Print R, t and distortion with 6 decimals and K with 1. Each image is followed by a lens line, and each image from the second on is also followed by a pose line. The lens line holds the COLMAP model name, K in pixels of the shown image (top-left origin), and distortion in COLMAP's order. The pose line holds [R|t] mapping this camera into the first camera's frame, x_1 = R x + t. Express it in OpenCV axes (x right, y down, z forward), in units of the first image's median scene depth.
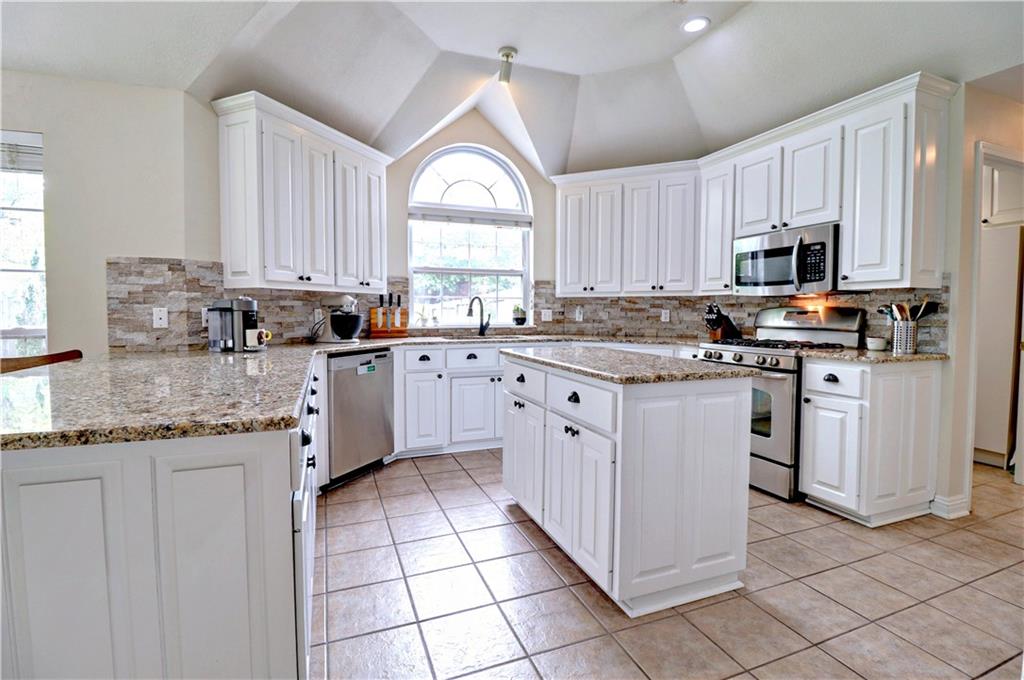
lens RADIAL K [[479.7, 0, 507.0], [0, 479.7, 331.6], [0, 0, 1]] dist [-0.010897, -0.006107]
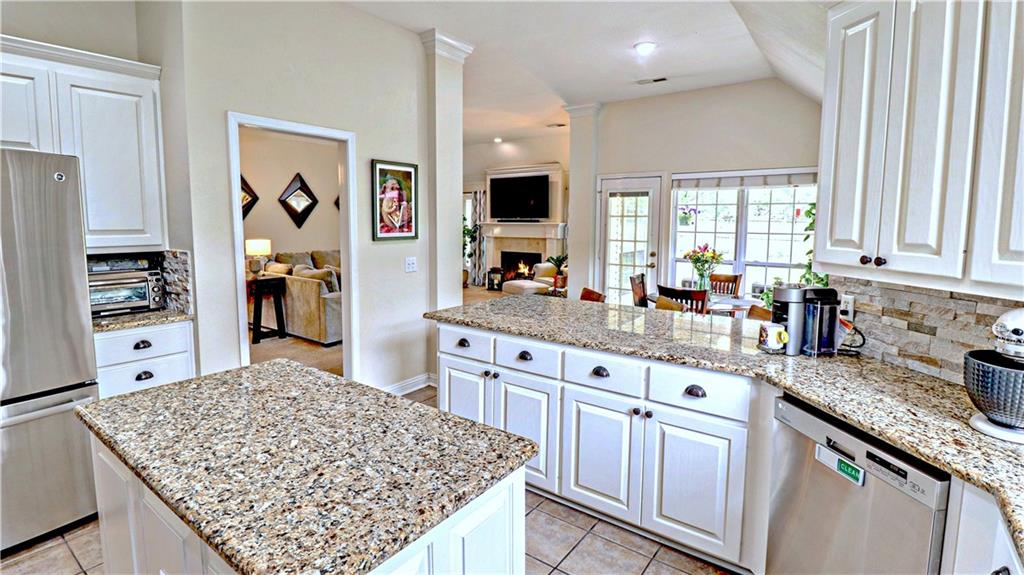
lens RADIAL K [[481.8, 0, 514.0], [0, 481.8, 269.0], [0, 0, 1]] dist [-0.000374, -0.000131]
pose [[-0.840129, 0.047830, -0.540274, 0.190228], [-0.028871, 0.990748, 0.132604, -0.146245], [0.541618, 0.127003, -0.830975, 1.110241]]
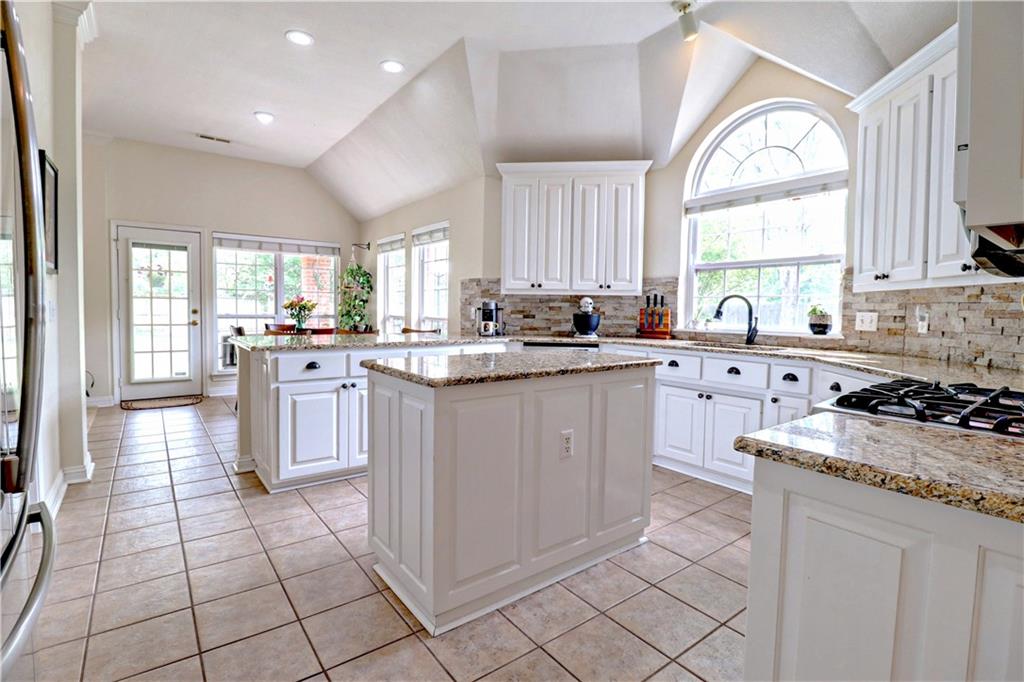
lens RADIAL K [[479.7, 0, 508.1], [0, 479.7, 334.9], [0, 0, 1]] dist [-0.010897, -0.006107]
pose [[0.278463, 0.054337, -0.958909, 0.758062], [-0.052107, 0.997783, 0.041408, -0.023601], [0.959032, 0.038435, 0.280677, 0.499713]]
